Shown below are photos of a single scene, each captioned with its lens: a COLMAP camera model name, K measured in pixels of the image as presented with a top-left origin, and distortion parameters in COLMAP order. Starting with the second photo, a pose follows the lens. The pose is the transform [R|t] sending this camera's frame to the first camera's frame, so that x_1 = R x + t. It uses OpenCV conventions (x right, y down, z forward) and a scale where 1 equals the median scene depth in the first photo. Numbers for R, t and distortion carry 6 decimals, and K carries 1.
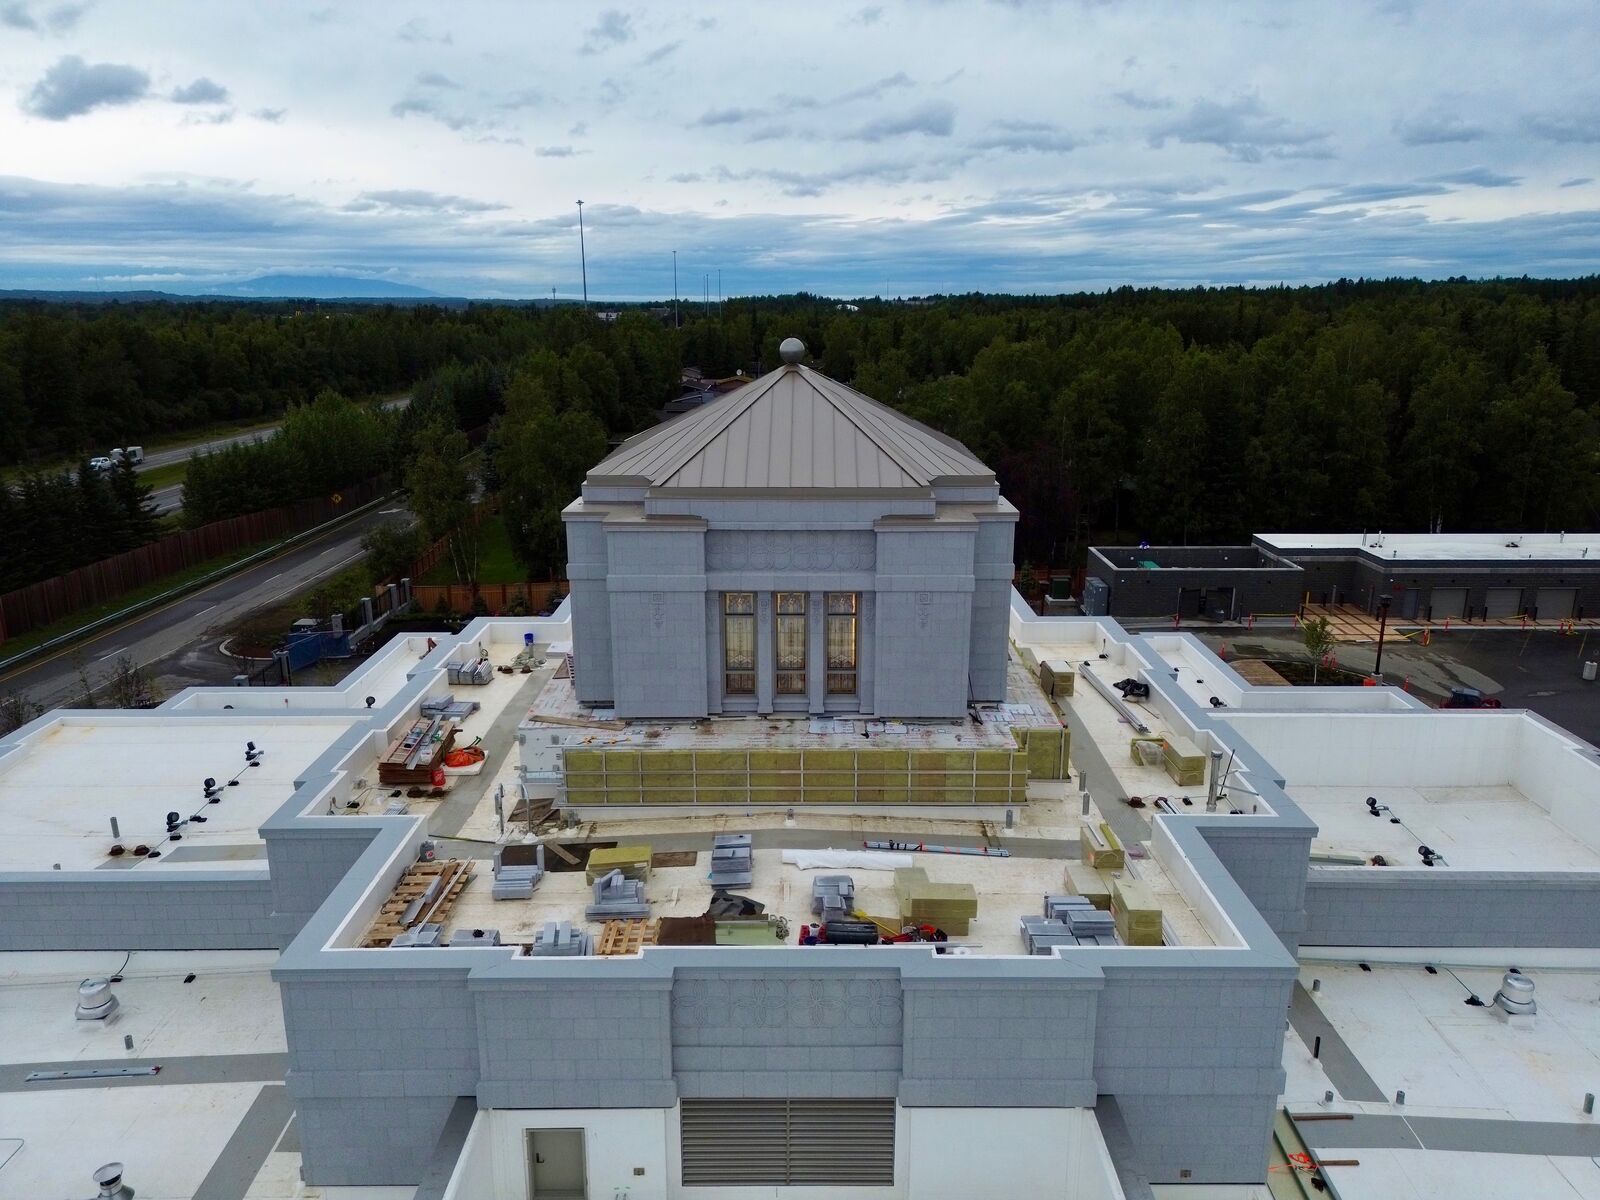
lens RADIAL K [[1116.2, 0, 805.8], [0, 1116.2, 596.7], [0, 0, 1]] dist [0.086999, -0.089960]
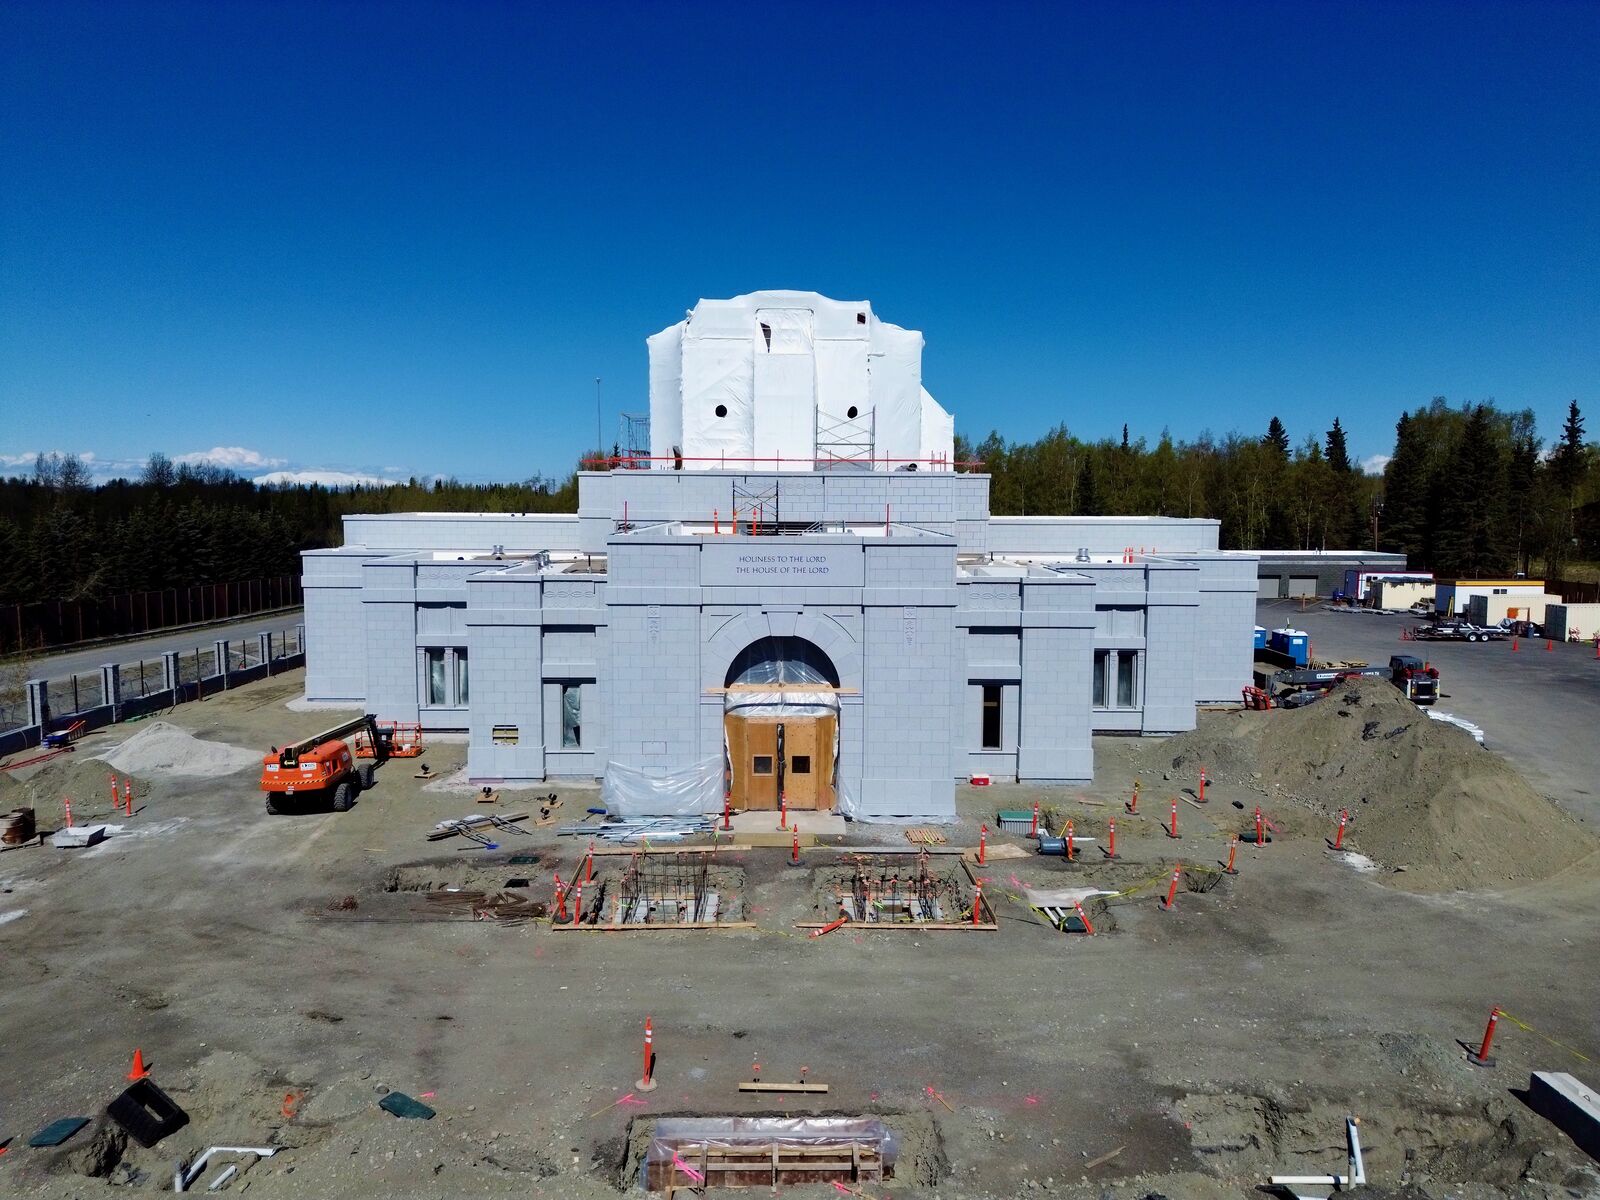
lens RADIAL K [[1116.2, 0, 805.8], [0, 1116.2, 596.7], [0, 0, 1]] dist [0.086999, -0.089960]
pose [[0.999916, 0.003446, 0.012529, 0.000560], [-0.001287, 0.985721, -0.168381, 0.224857], [-0.012931, 0.168351, 0.985642, -0.356858]]
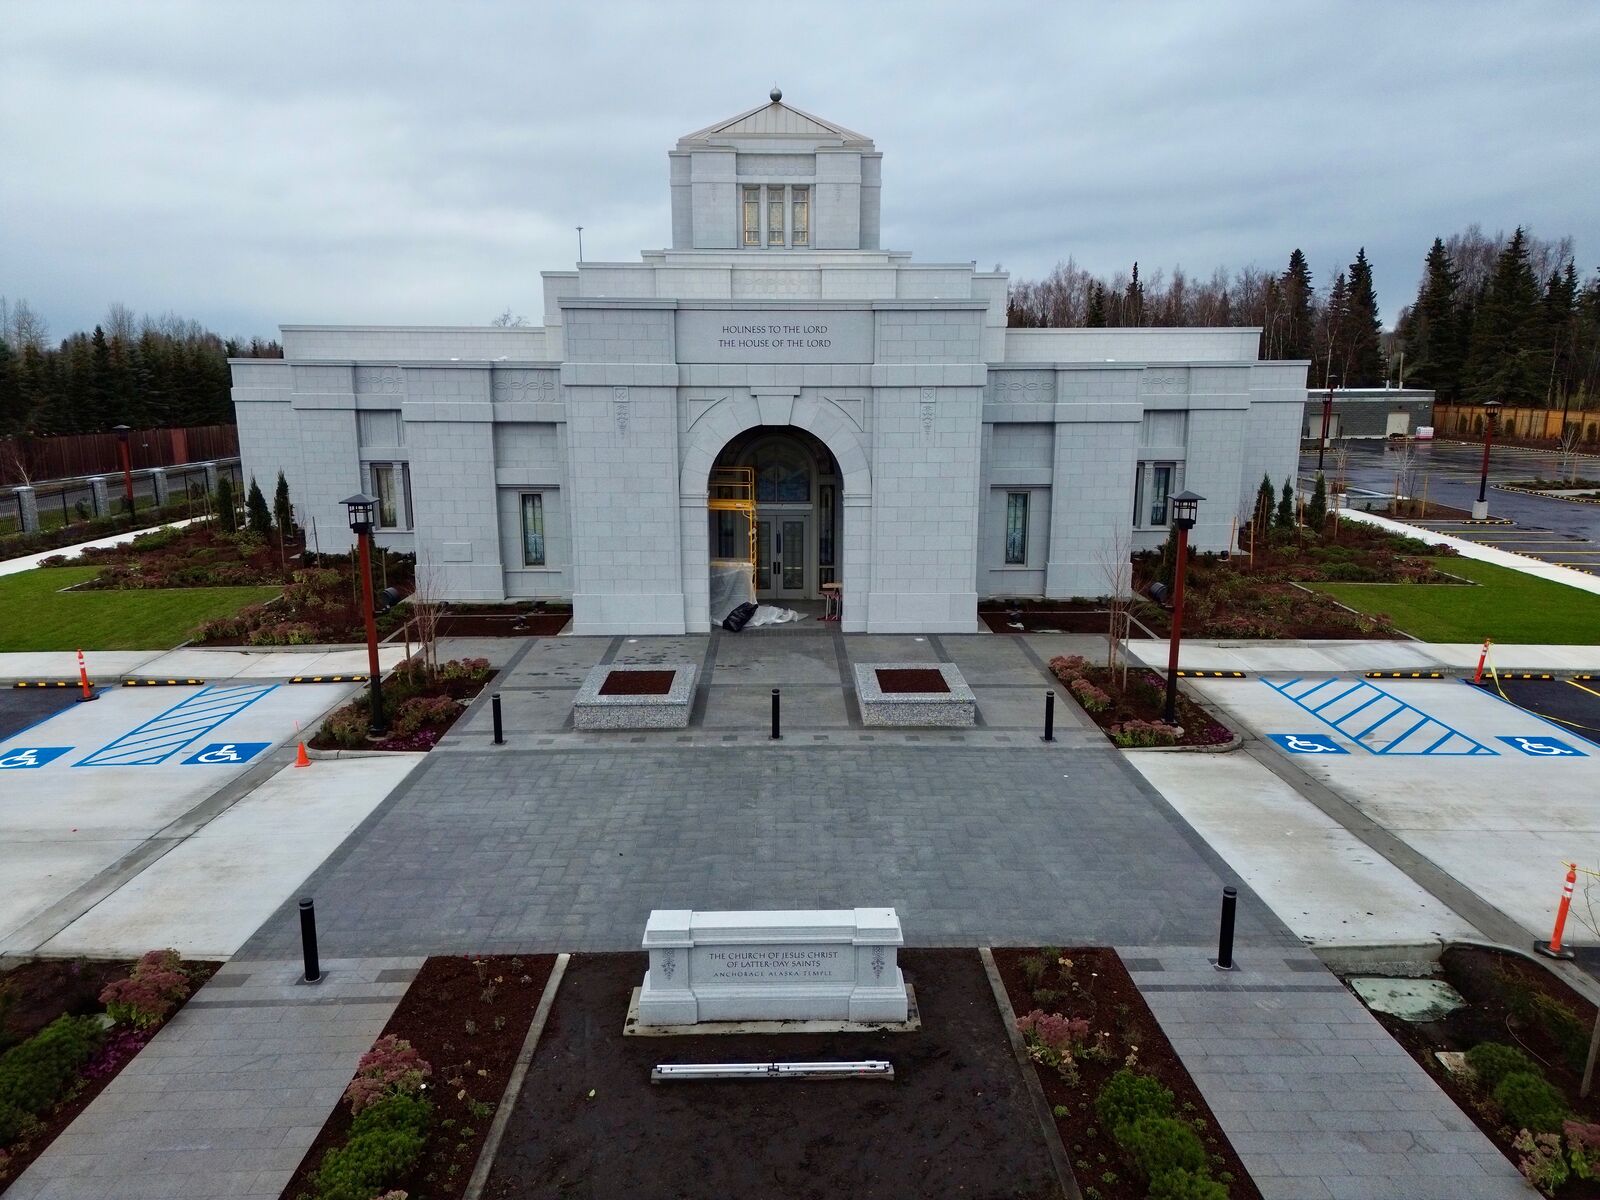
lens RADIAL K [[1115.1, 0, 806.4], [0, 1115.1, 596.5], [0, 0, 1]] dist [0.081205, -0.079494]
pose [[0.999797, -0.004398, 0.019685, -0.000317], [0.005418, 0.998630, -0.052049, 0.239663], [-0.019429, 0.052146, 0.998450, -0.297627]]
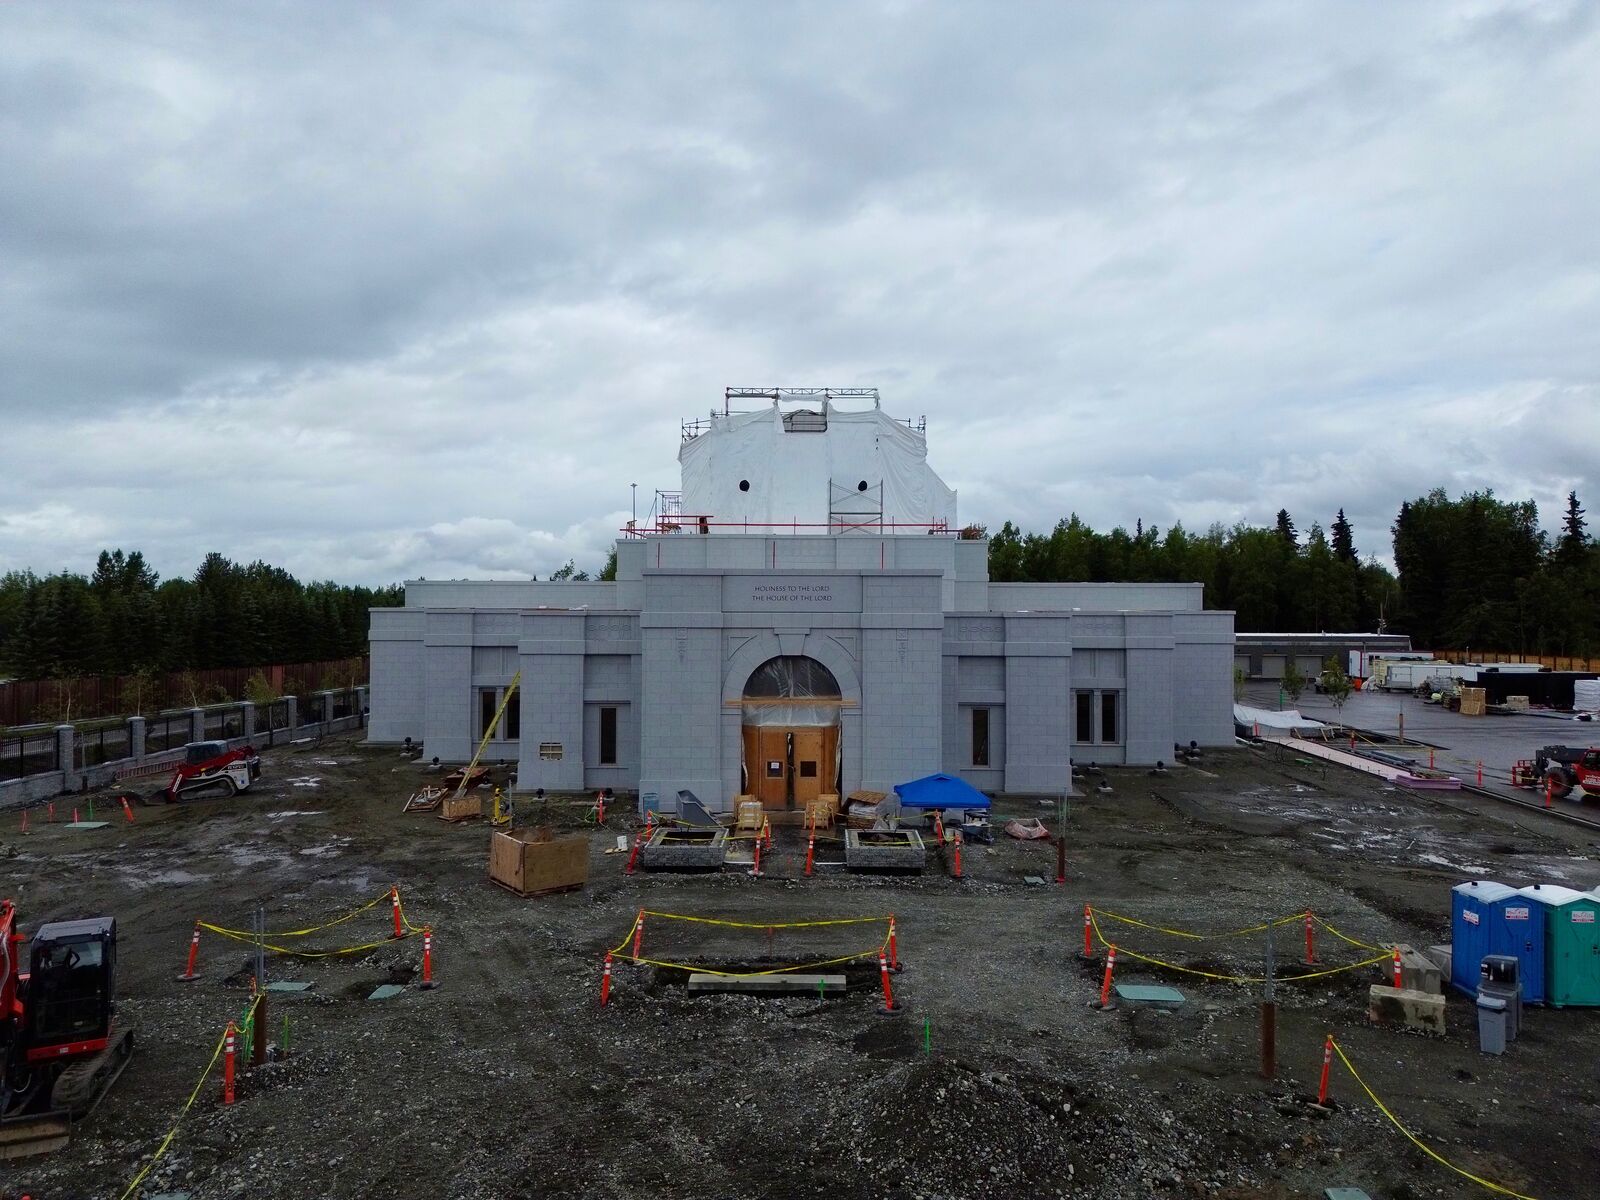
lens RADIAL K [[1117.7, 0, 806.0], [0, 1117.7, 595.3], [0, 0, 1]] dist [0.075923, -0.071834]
pose [[0.999887, 0.002357, -0.014821, 0.009251], [-0.006173, 0.964762, -0.263052, 0.266450], [0.013679, 0.263114, 0.964668, -0.410113]]
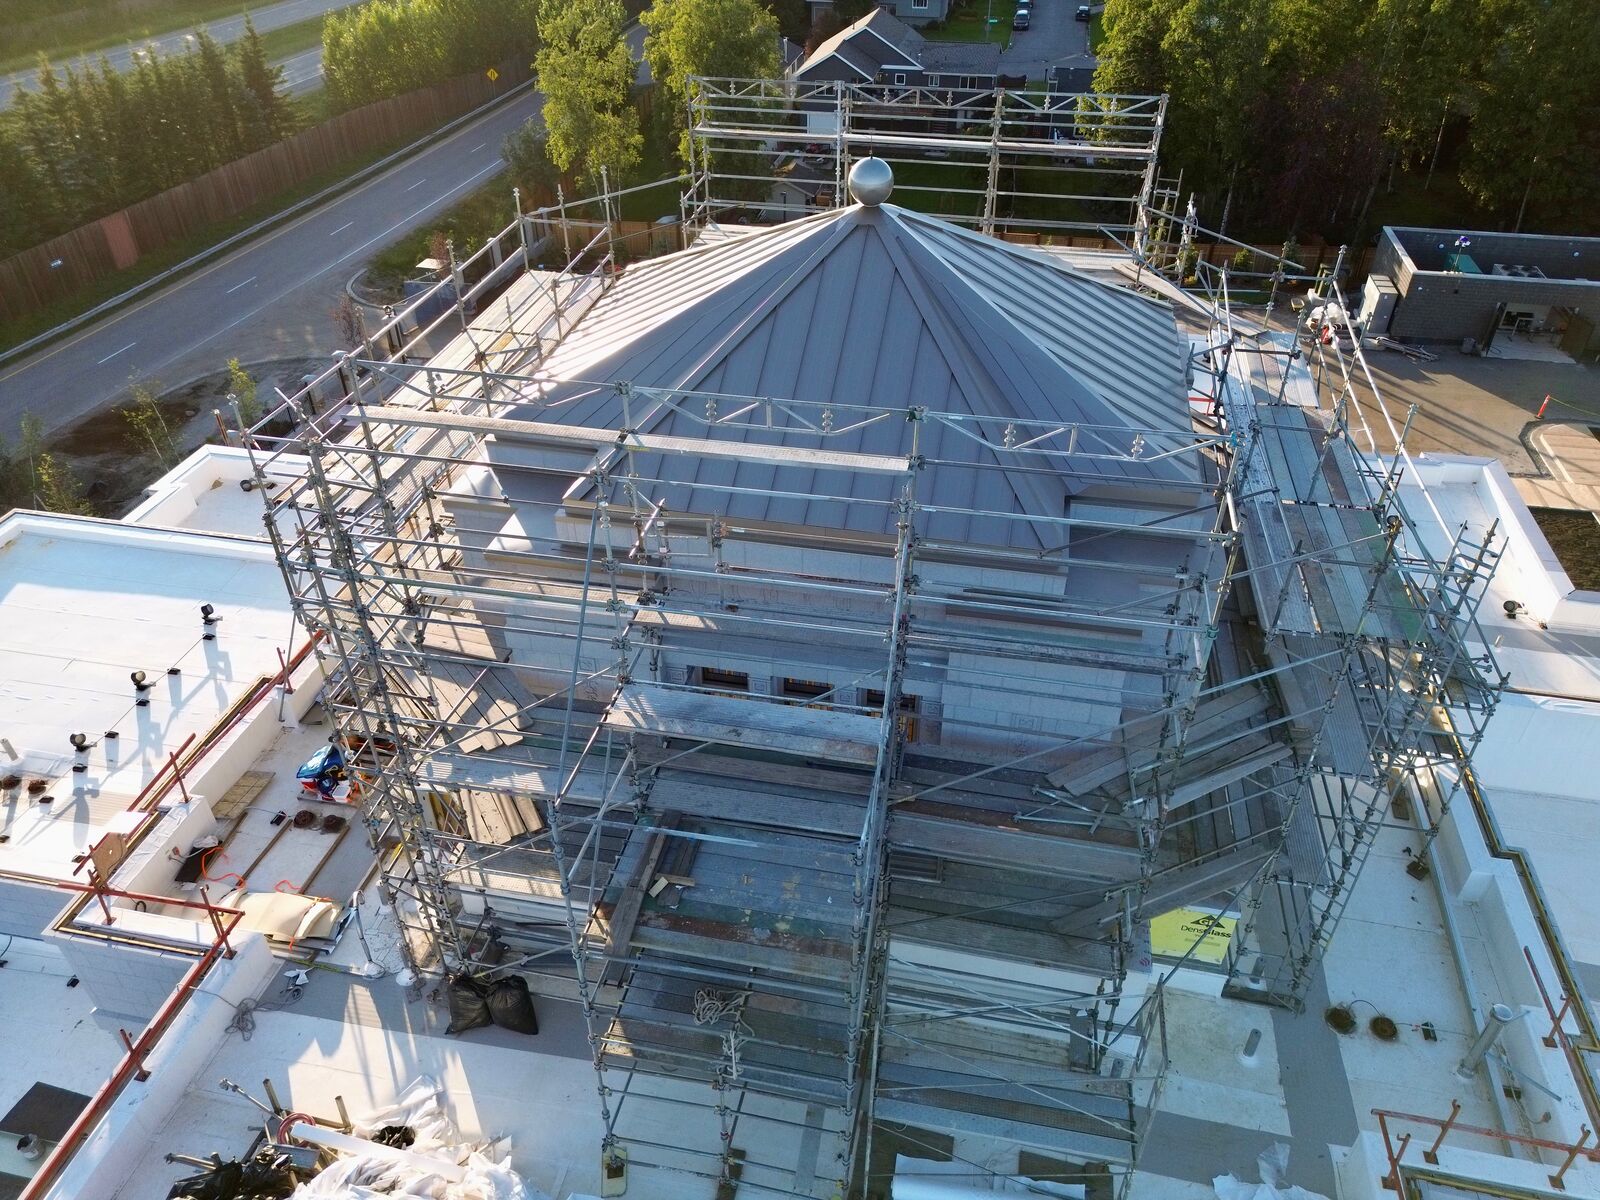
lens RADIAL K [[1123.5, 0, 800.0], [0, 1123.5, 600.0], [0, 0, 1]] dist [0.061690, -0.052040]
pose [[0.979237, 0.120970, -0.162670, 0.020727], [-0.052704, 0.926766, 0.371923, -0.071225], [0.195748, -0.355627, 0.913899, 0.124474]]
